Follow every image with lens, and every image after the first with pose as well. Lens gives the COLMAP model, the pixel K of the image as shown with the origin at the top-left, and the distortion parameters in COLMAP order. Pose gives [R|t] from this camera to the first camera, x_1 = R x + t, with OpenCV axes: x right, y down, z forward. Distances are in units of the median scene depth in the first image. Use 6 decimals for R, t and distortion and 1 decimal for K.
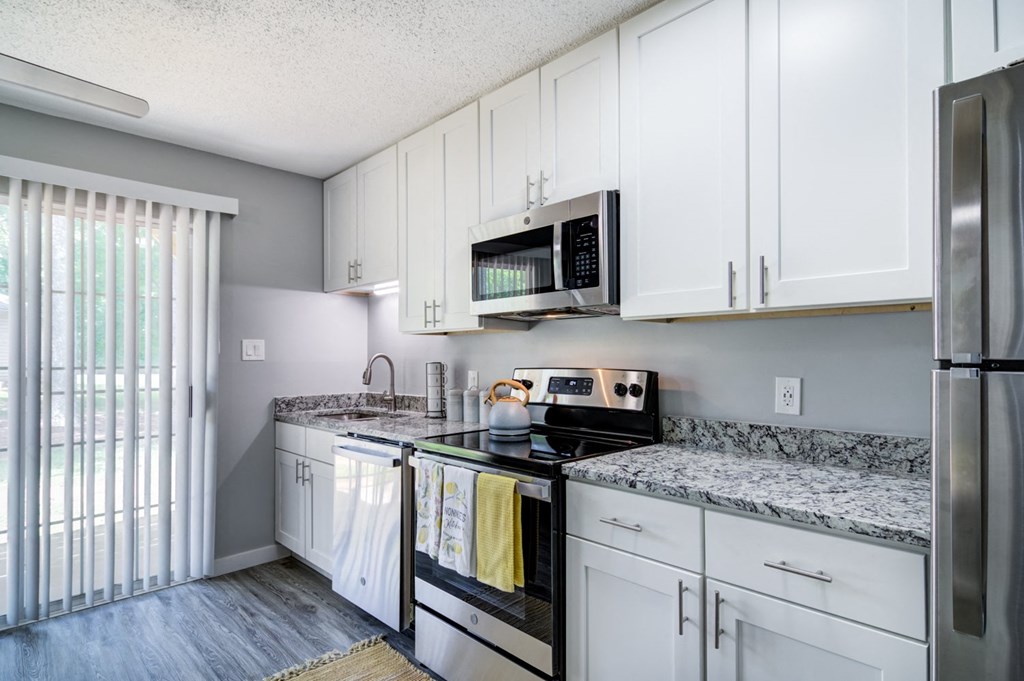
lens RADIAL K [[565.5, 0, 552.4], [0, 565.5, 345.6], [0, 0, 1]] dist [-0.000209, 0.000057]
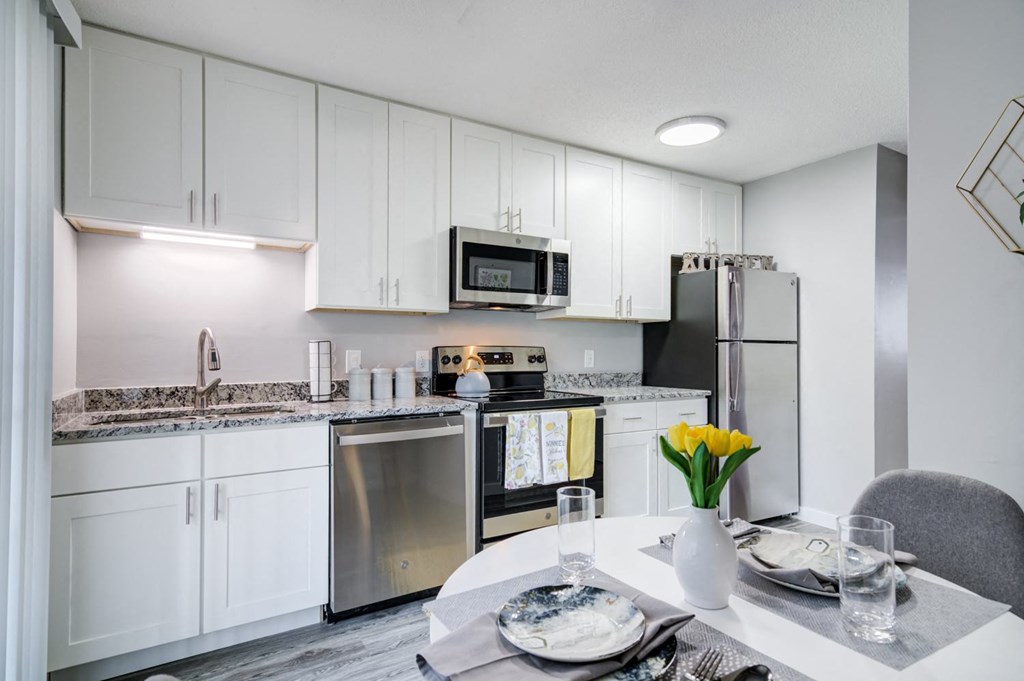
lens RADIAL K [[513.8, 0, 520.0], [0, 513.8, 345.0], [0, 0, 1]] dist [0.000683, 0.000903]
pose [[0.235317, 0.015166, 0.971800, -1.393858], [-0.016847, 0.999792, -0.011523, 0.059361], [-0.971773, -0.013660, 0.235524, 0.741834]]
